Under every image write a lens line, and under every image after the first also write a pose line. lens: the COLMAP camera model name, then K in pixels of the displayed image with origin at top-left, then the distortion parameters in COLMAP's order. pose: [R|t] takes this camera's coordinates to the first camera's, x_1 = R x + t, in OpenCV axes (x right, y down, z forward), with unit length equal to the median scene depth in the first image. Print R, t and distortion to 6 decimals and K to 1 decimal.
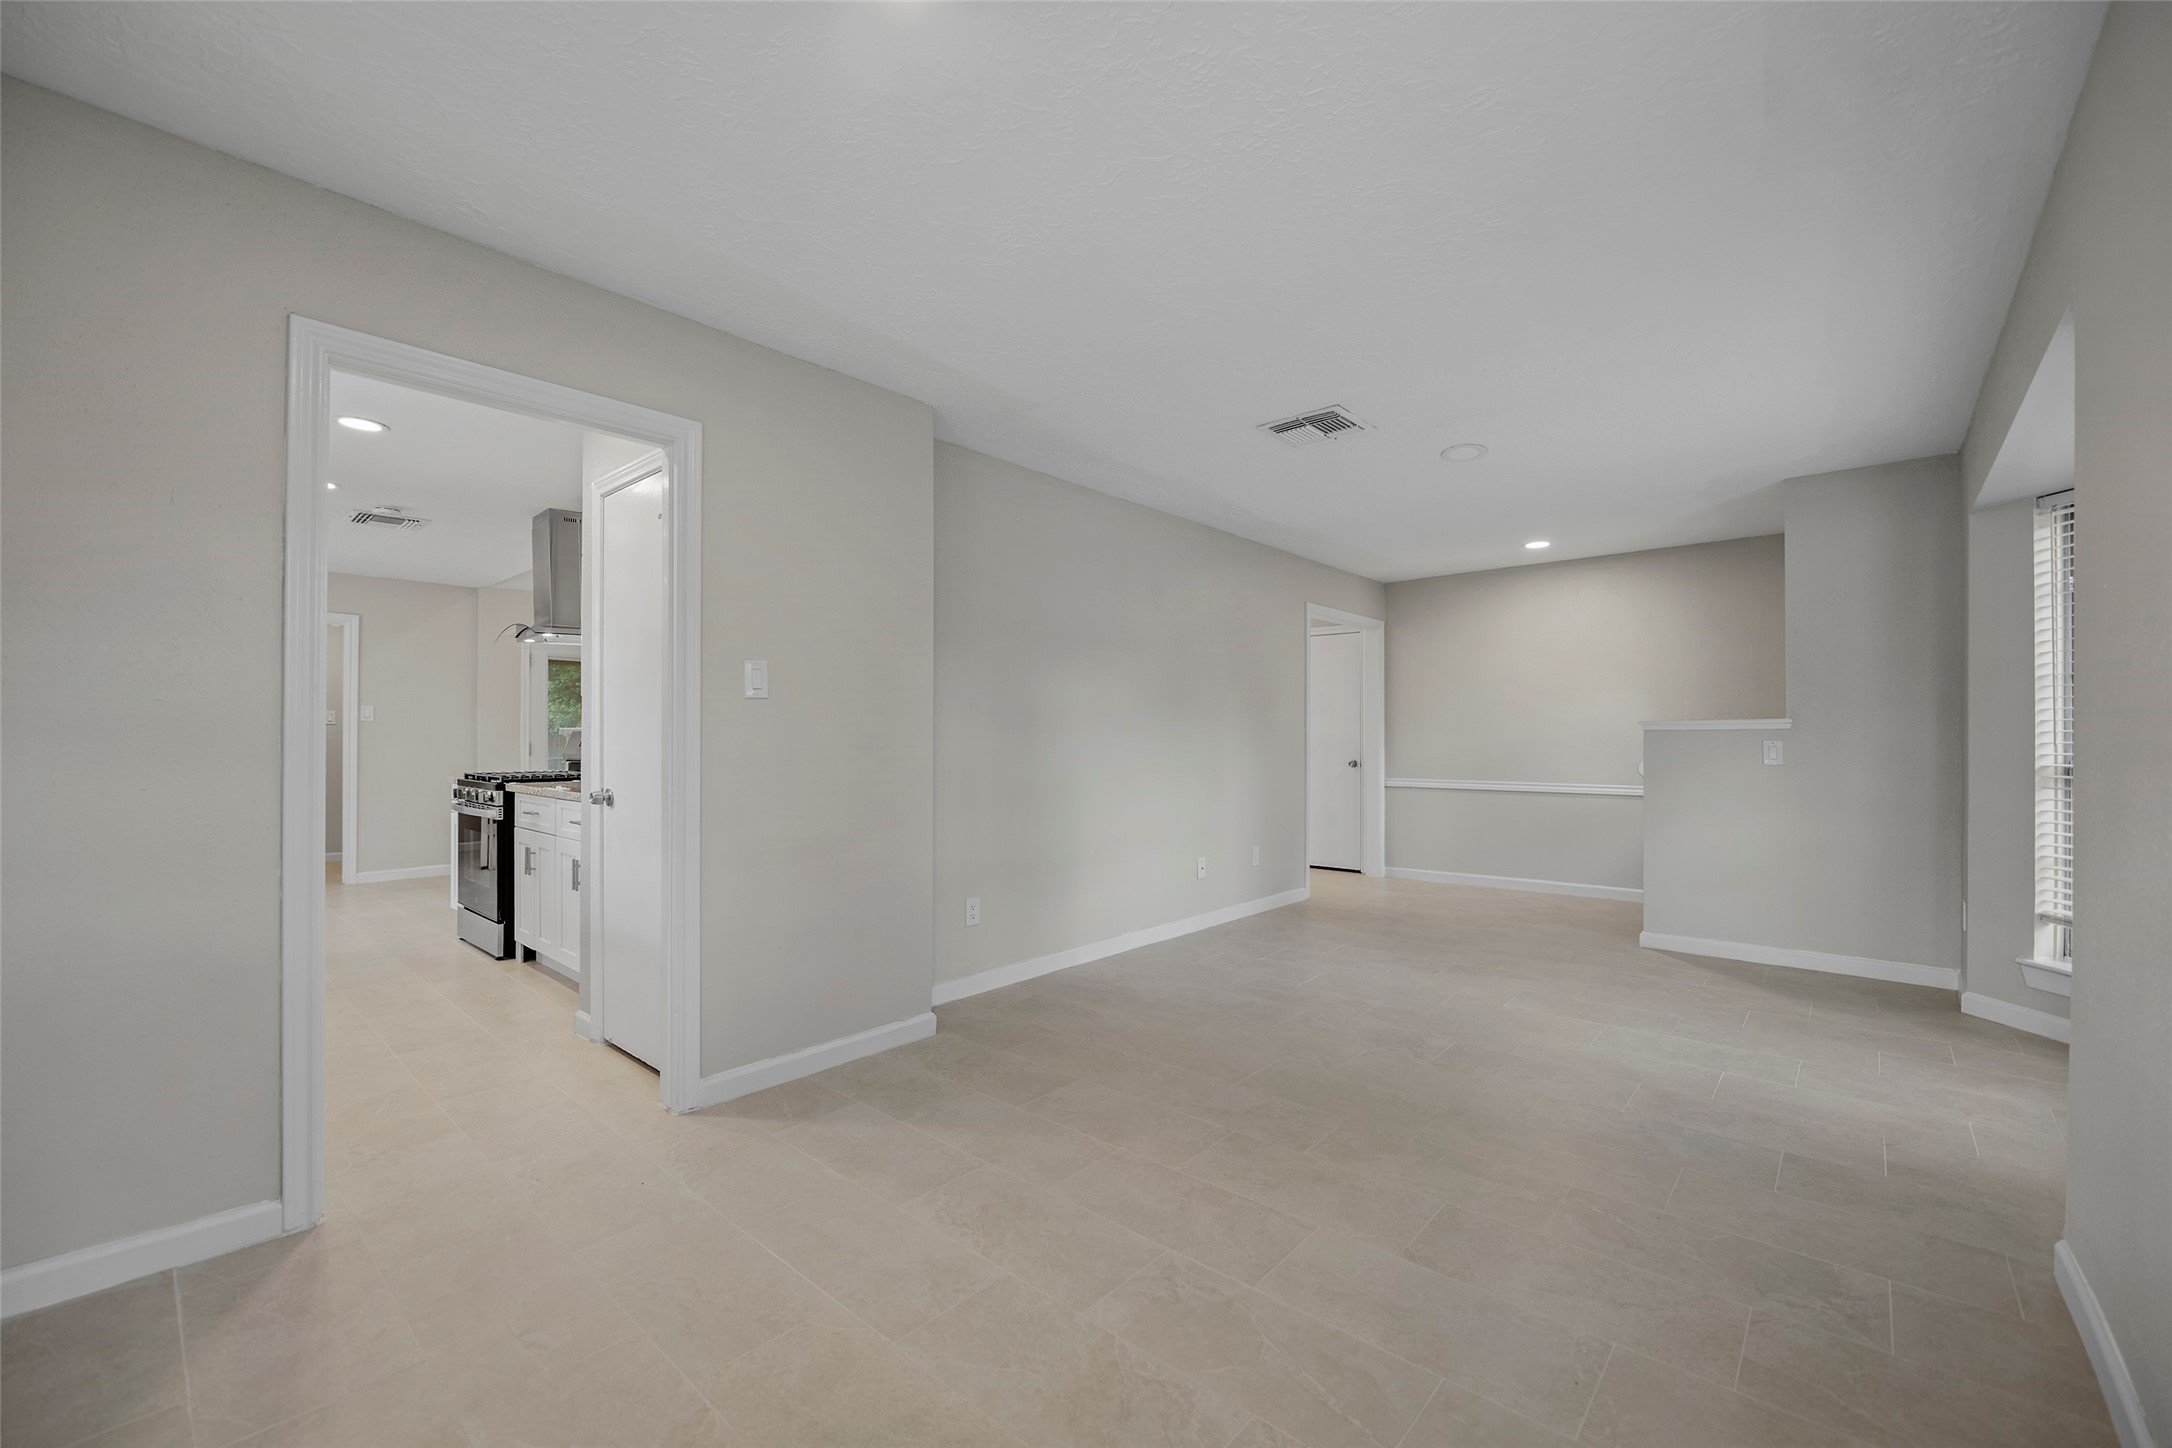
lens RADIAL K [[901.7, 0, 1095.1], [0, 901.7, 736.7], [0, 0, 1]] dist [-0.006885, 0.000149]
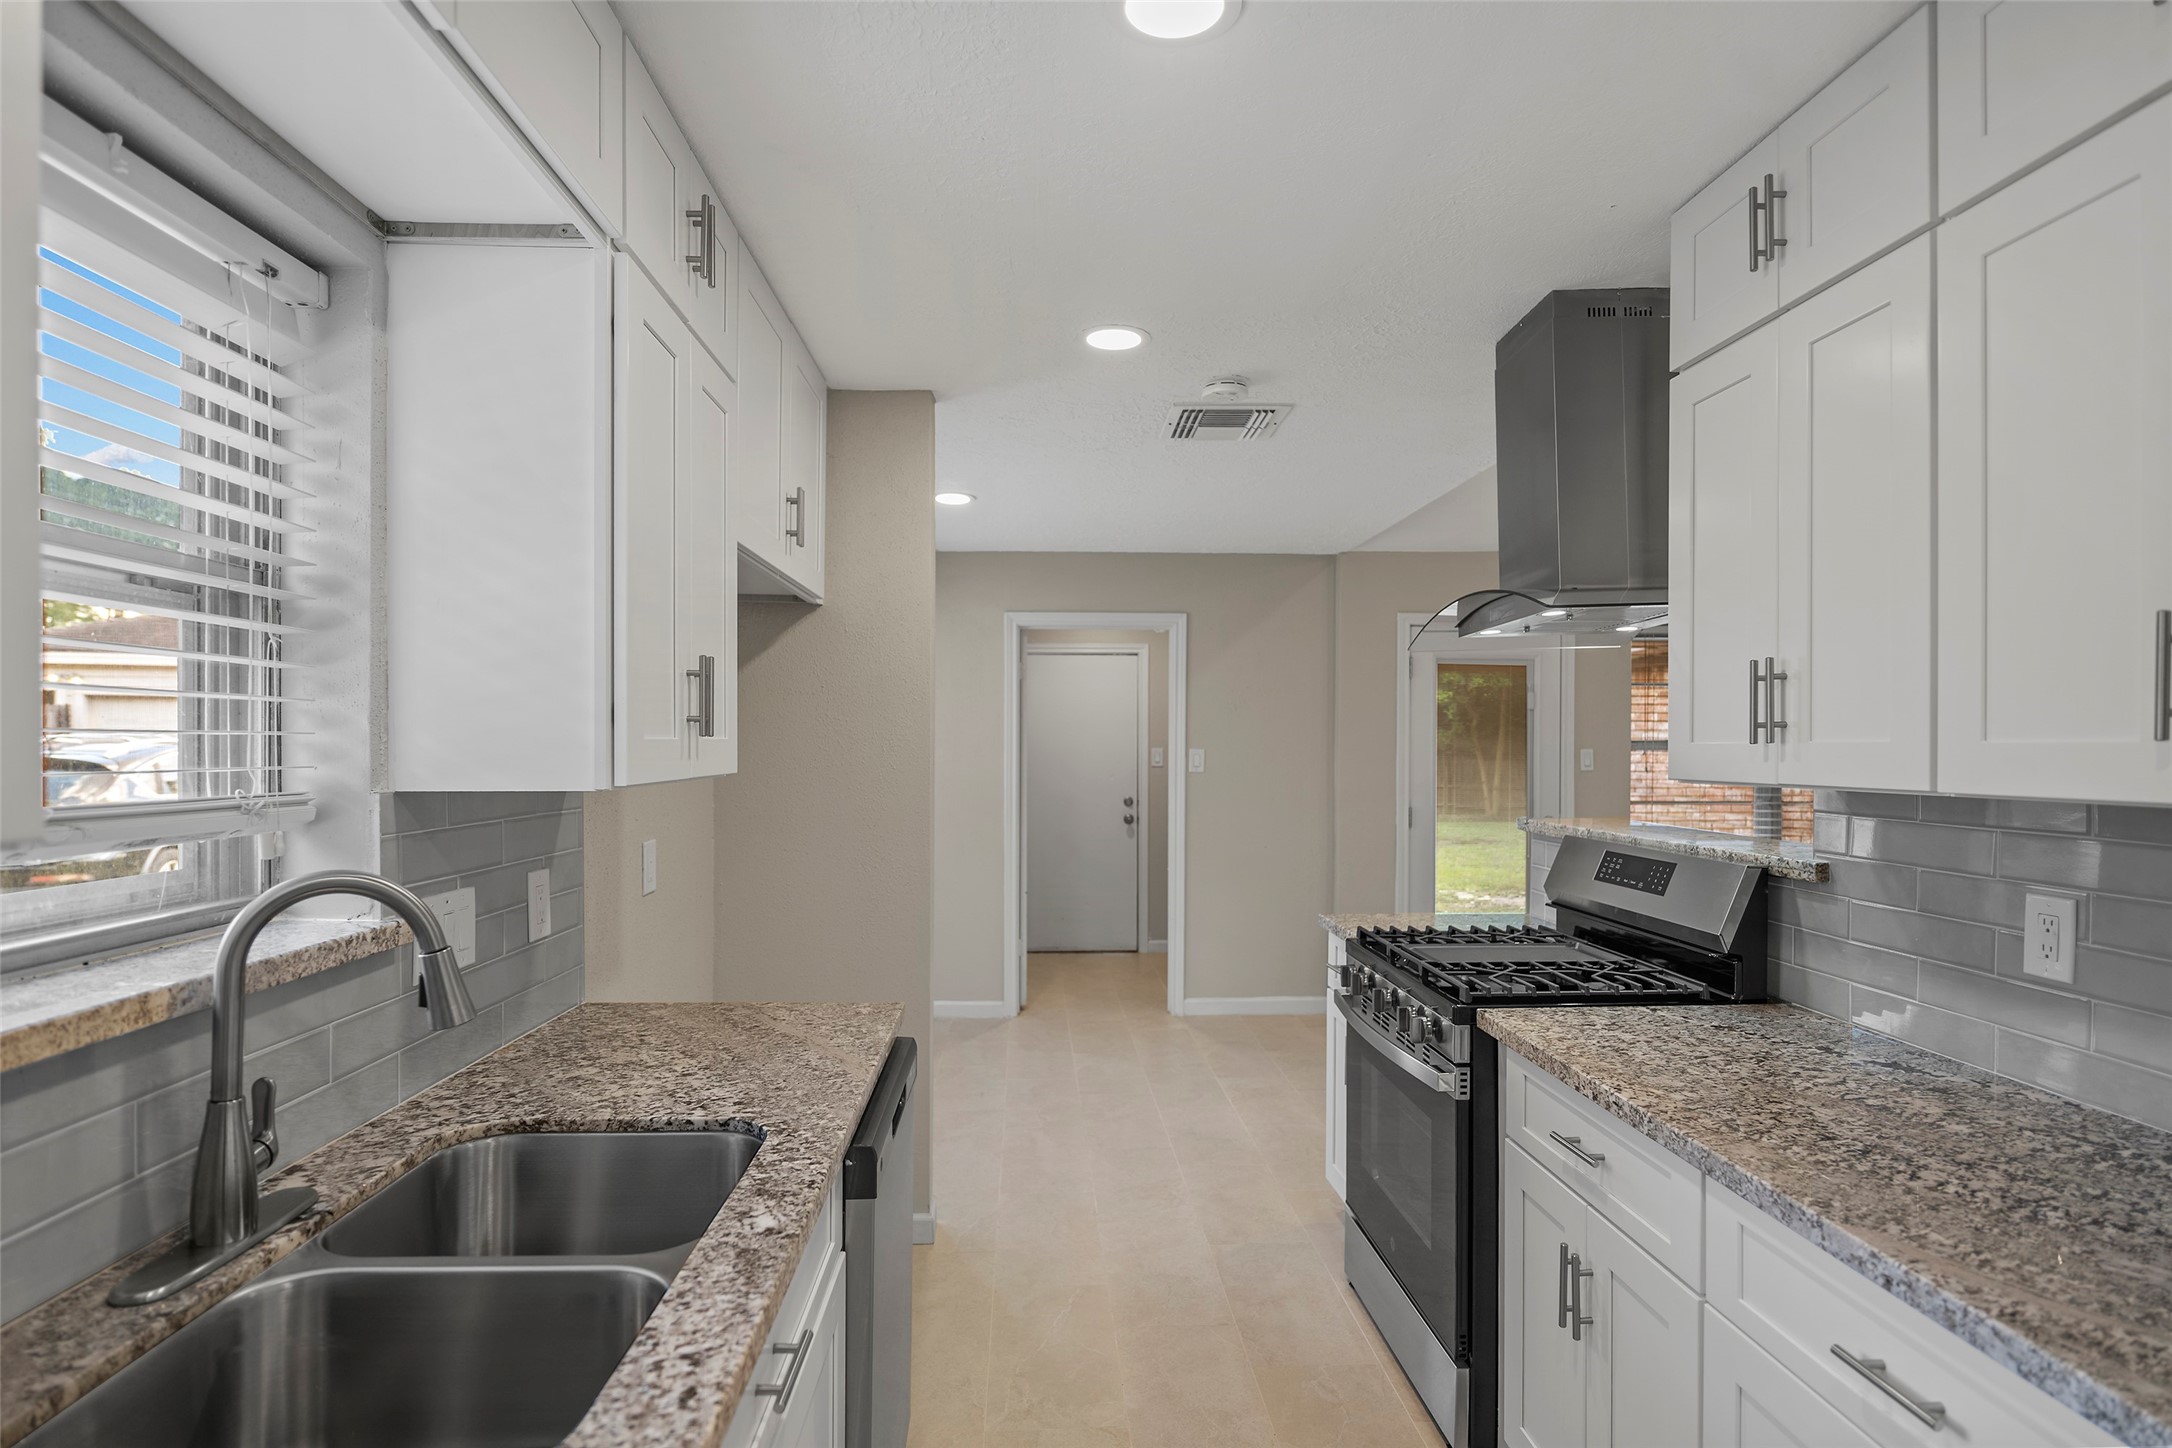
lens RADIAL K [[1050.2, 0, 1083.3], [0, 1050.2, 733.1], [0, 0, 1]] dist [-0.003673, -0.000561]
pose [[0.702540, -0.000149, -0.711644, -0.430526], [-0.002994, 0.999991, -0.003164, -0.059037], [0.711638, 0.004354, 0.702533, 0.536035]]
